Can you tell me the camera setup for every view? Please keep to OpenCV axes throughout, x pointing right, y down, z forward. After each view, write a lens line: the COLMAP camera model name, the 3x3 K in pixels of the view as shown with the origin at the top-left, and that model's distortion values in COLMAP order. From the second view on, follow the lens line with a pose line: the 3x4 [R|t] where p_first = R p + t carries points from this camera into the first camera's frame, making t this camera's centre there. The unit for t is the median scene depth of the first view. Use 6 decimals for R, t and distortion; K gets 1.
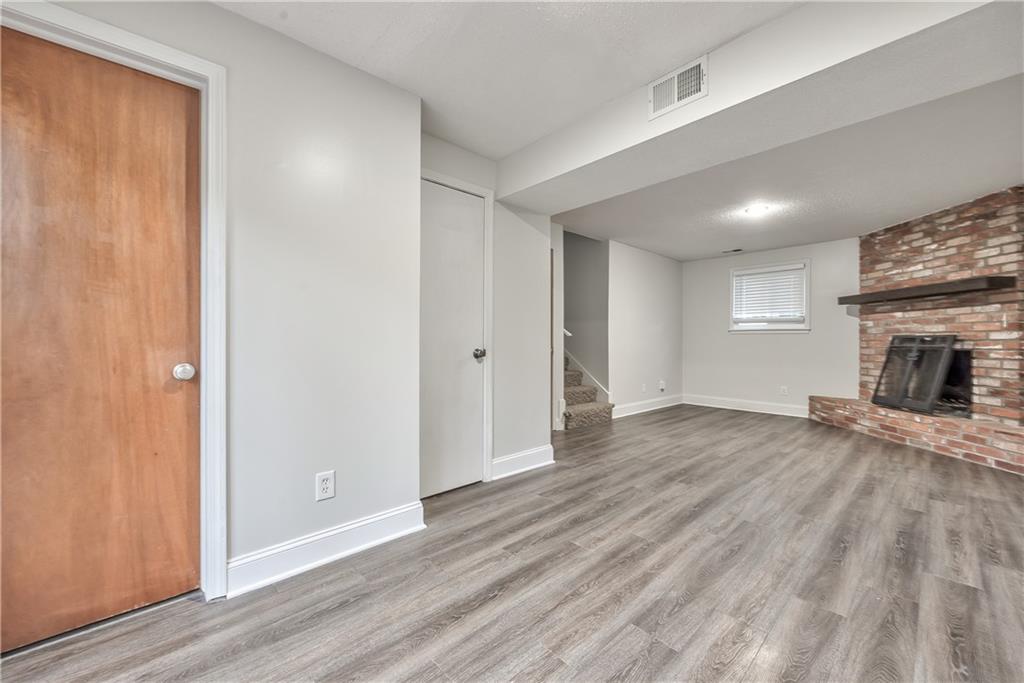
lens RADIAL K [[394.2, 0, 508.5], [0, 394.2, 341.3], [0, 0, 1]] dist [-0.003159, -0.000270]
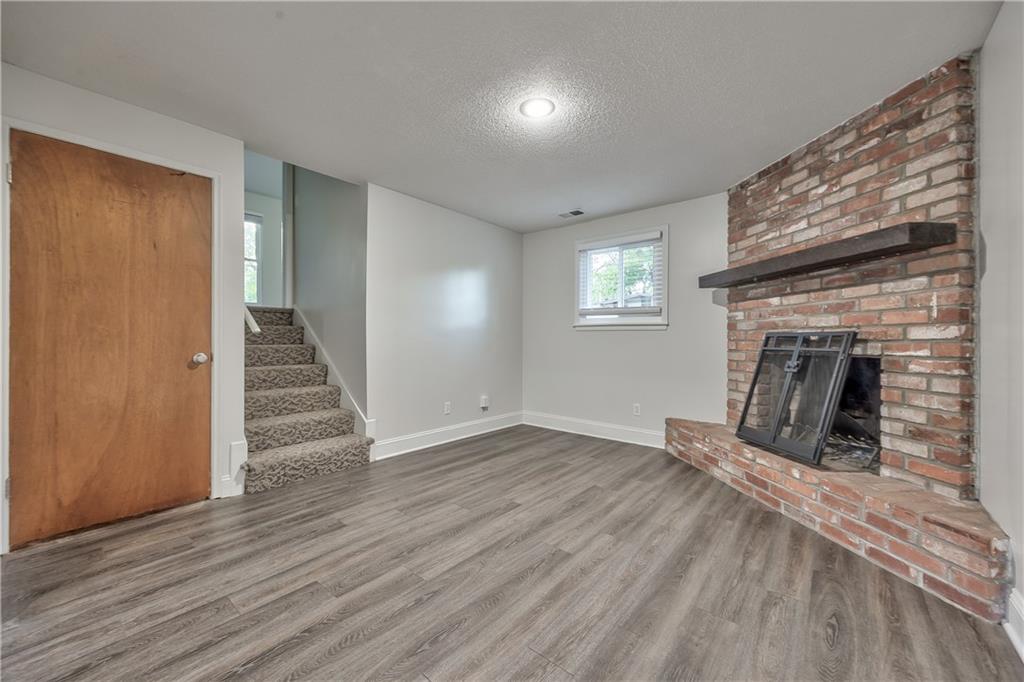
lens RADIAL K [[394.2, 0, 488.8], [0, 394.2, 339.6], [0, 0, 1]] dist [-0.003159, -0.000270]
pose [[0.994059, 0.001739, 0.108831, 0.484180], [-0.001910, 0.999997, 0.001463, -0.003563], [-0.108828, -0.001662, 0.994059, 0.432713]]
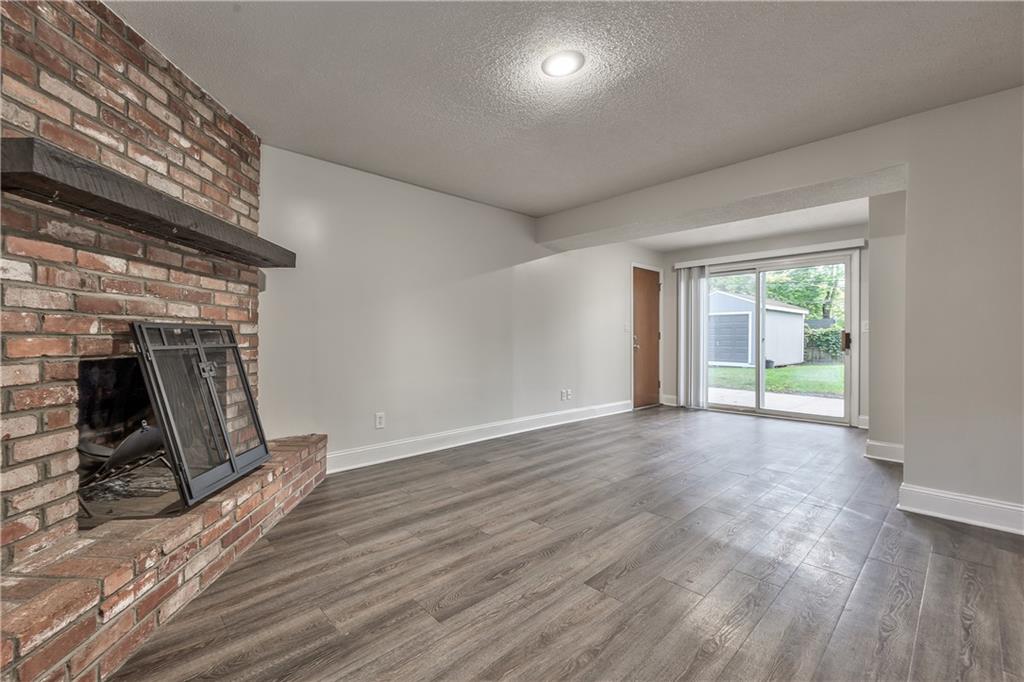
lens RADIAL K [[394.2, 0, 430.5], [0, 394.2, 341.5], [0, 0, 1]] dist [-0.003159, -0.000270]
pose [[-0.995065, -0.003810, 0.099154, 0.718200], [-0.002716, 0.999934, 0.011159, -0.000224], [-0.099190, 0.010835, -0.995009, 1.441155]]
